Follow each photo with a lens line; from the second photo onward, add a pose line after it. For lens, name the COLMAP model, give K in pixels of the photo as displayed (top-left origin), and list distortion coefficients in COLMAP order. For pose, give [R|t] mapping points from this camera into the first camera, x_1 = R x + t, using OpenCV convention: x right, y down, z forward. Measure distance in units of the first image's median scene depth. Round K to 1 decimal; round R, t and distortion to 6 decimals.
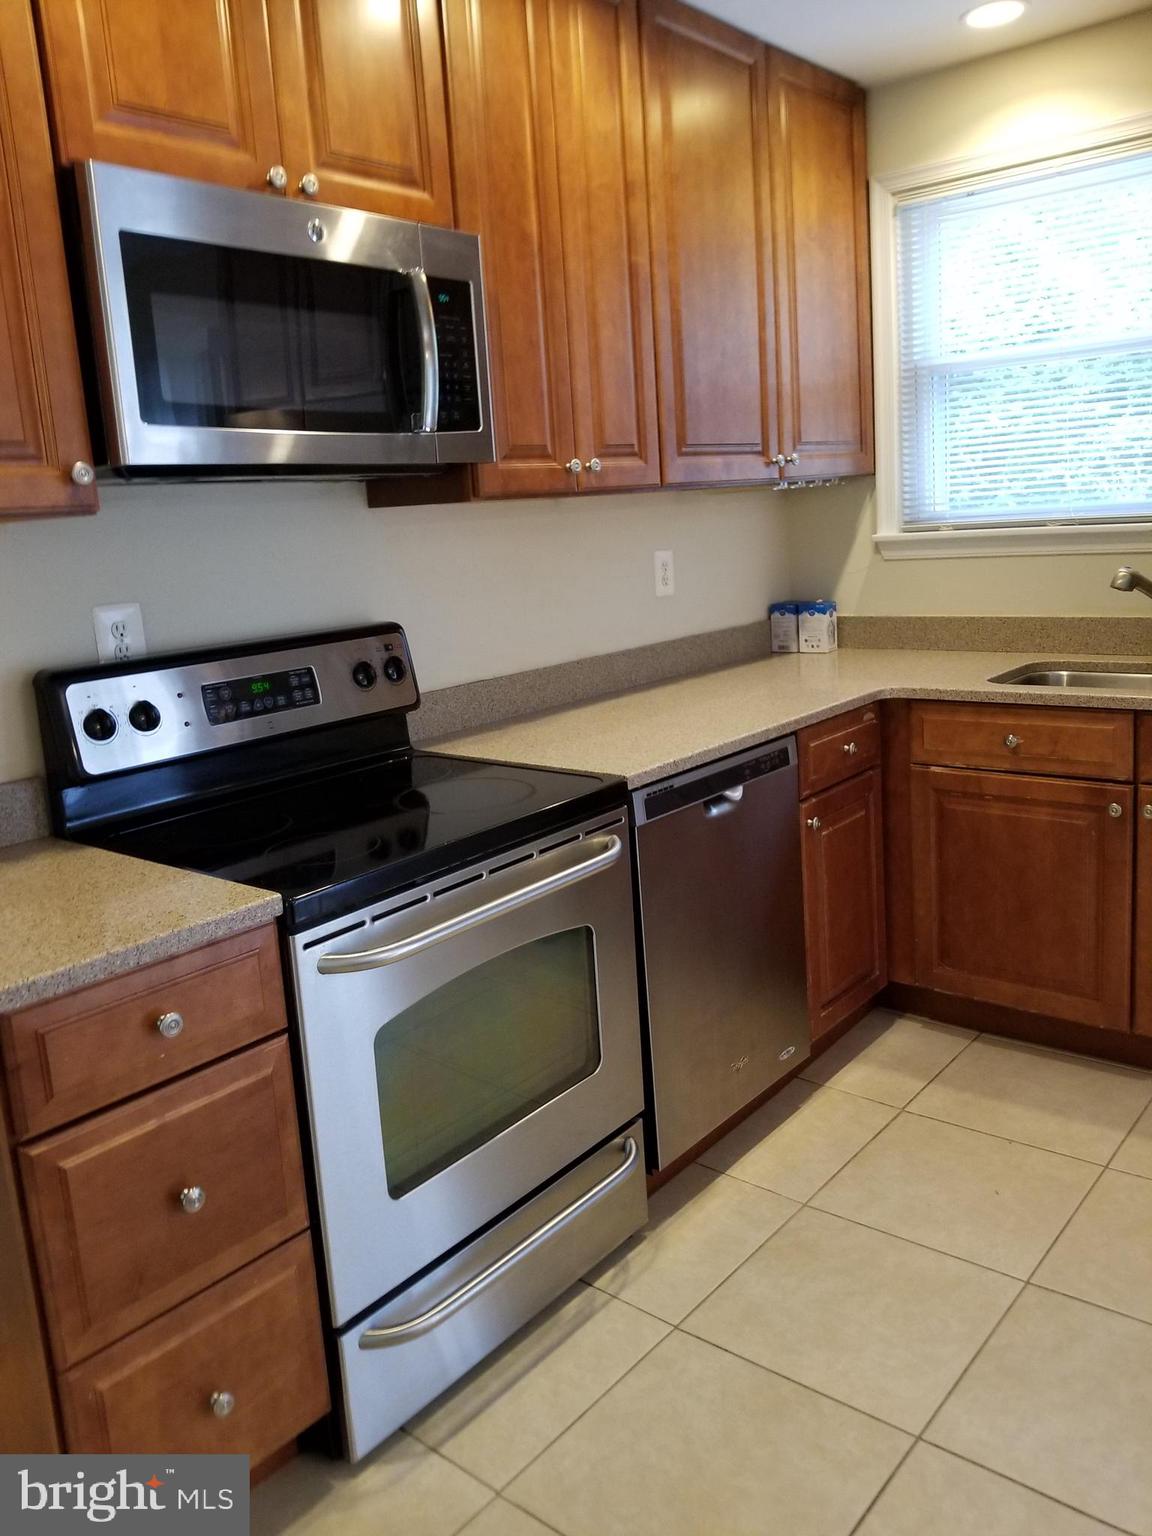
lens RADIAL K [[1231.5, 0, 594.6], [0, 1231.5, 735.1], [0, 0, 1]] dist [0.067633, -0.059493]
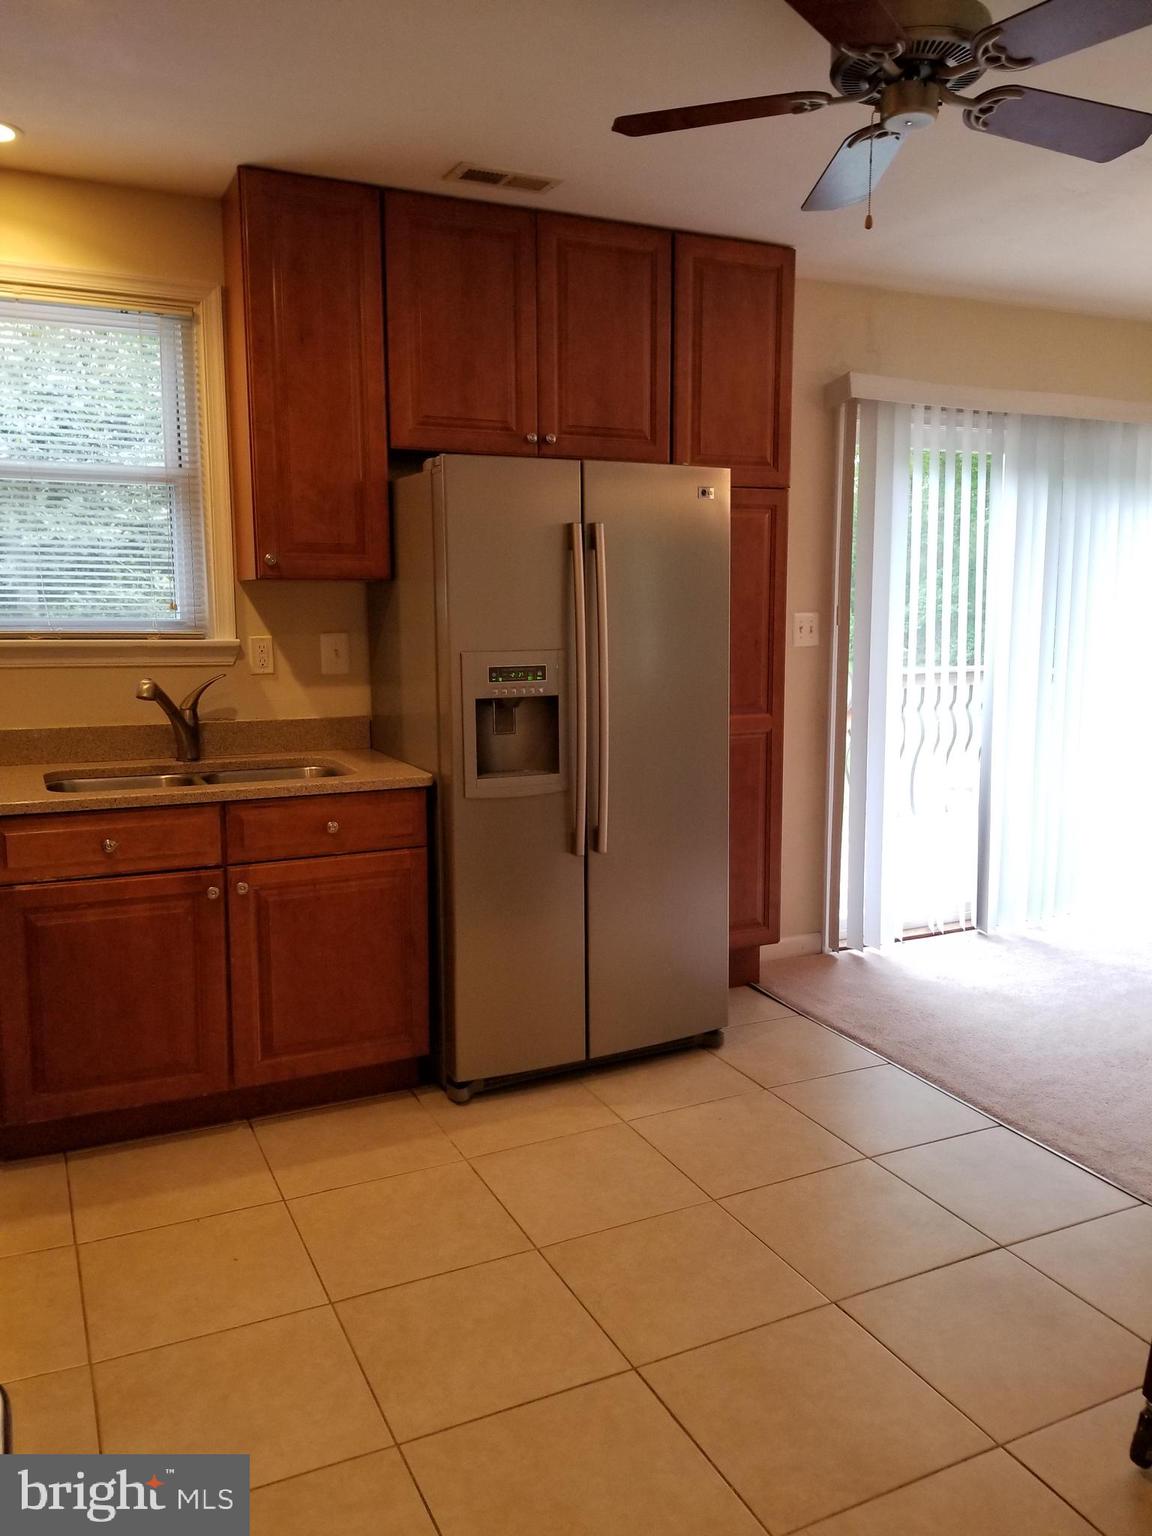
lens RADIAL K [[1231.5, 0, 582.0], [0, 1231.5, 764.6], [0, 0, 1]] dist [0.067633, -0.059493]
pose [[0.418303, -0.060369, 0.906299, -0.429974], [0.131020, 0.991364, 0.005563, -0.016137], [-0.898809, 0.116416, 0.422600, 0.206947]]
